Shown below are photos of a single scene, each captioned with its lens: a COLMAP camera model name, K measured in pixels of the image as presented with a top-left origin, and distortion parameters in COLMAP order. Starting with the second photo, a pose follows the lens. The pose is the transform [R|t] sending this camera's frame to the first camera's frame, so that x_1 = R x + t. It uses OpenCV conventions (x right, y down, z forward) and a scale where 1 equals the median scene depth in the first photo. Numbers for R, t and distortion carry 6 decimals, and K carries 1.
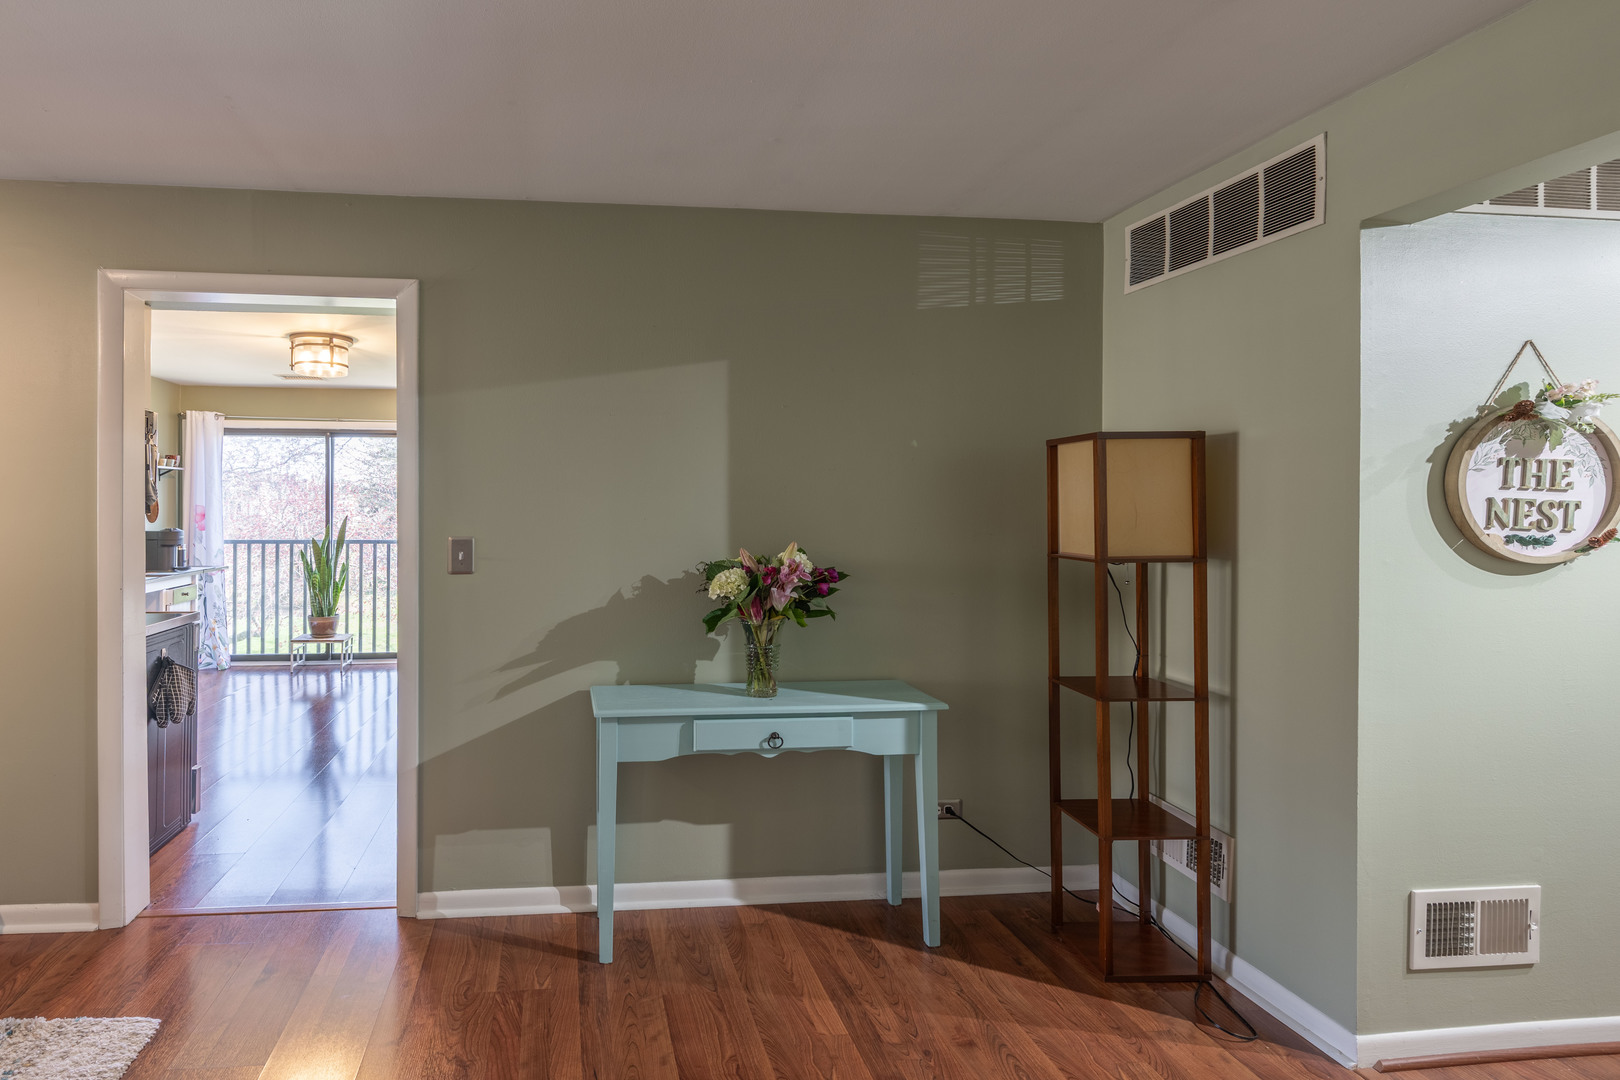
lens RADIAL K [[660.3, 0, 810.5], [0, 660.3, 506.8], [0, 0, 1]] dist [-0.004068, -0.000226]
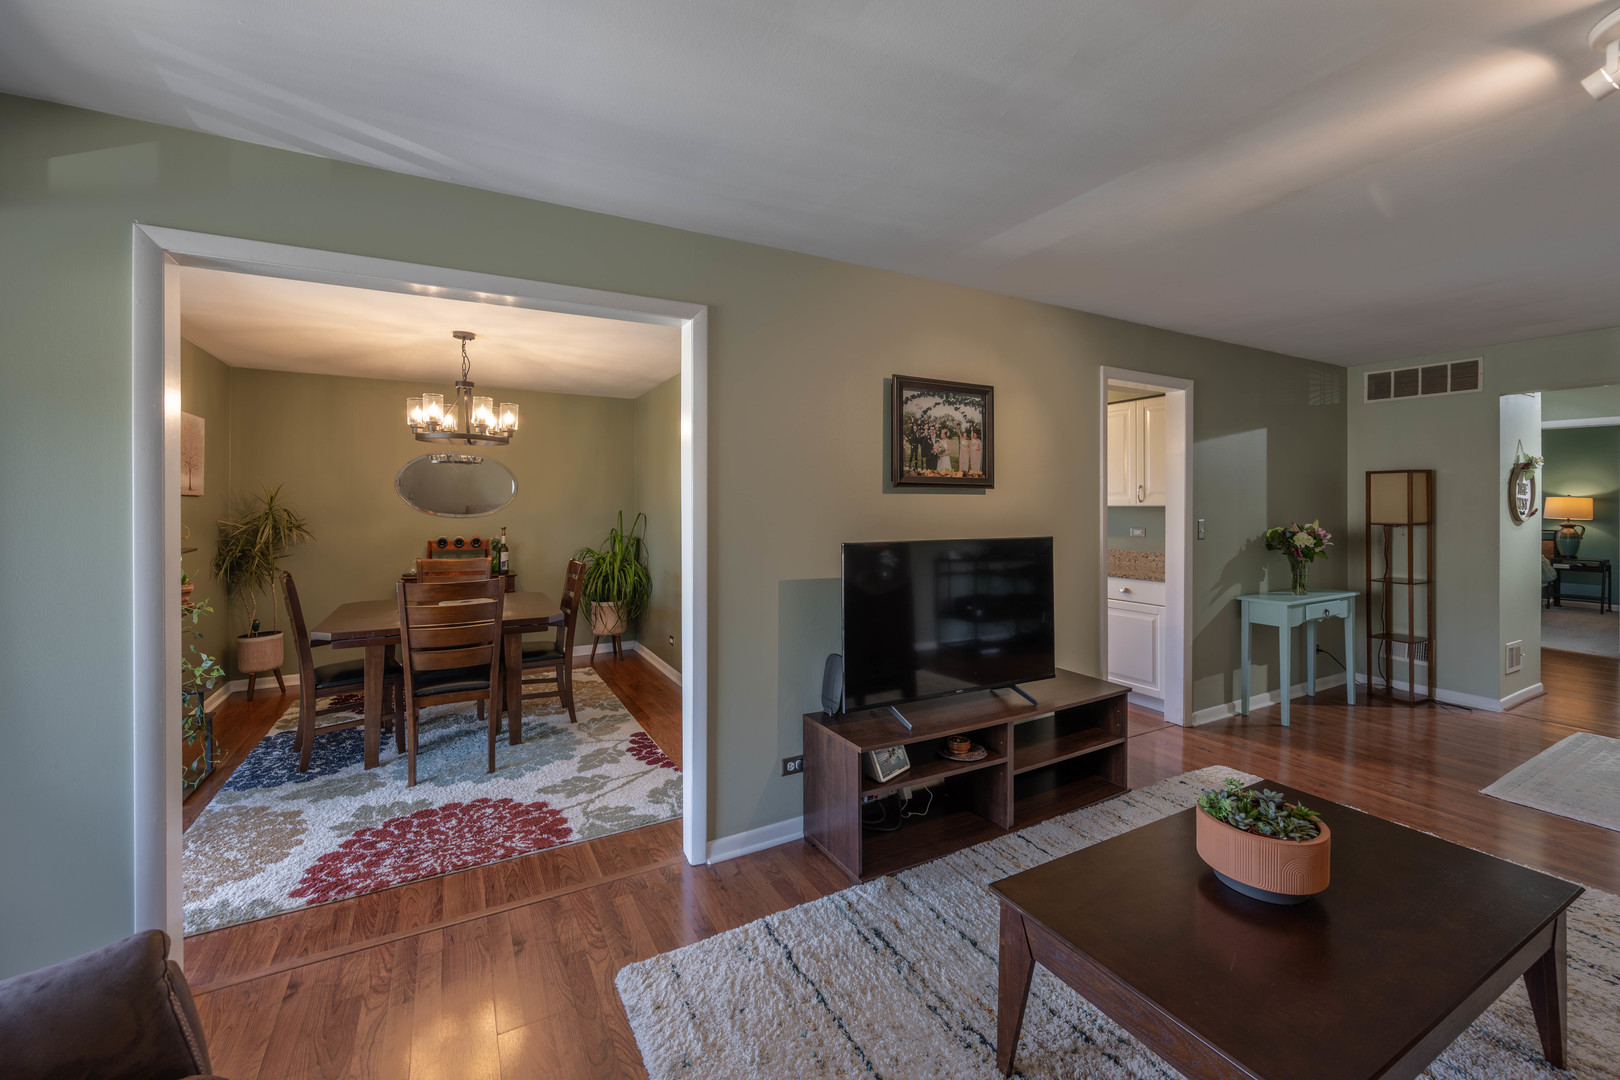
lens RADIAL K [[626.3, 0, 787.1], [0, 626.3, 506.1], [0, 0, 1]] dist [0.001091, 0.000280]
pose [[0.918915, -0.008687, 0.394361, -2.278977], [0.009786, 0.999952, -0.000776, -0.001096], [-0.394335, 0.004573, 0.918955, -0.161038]]
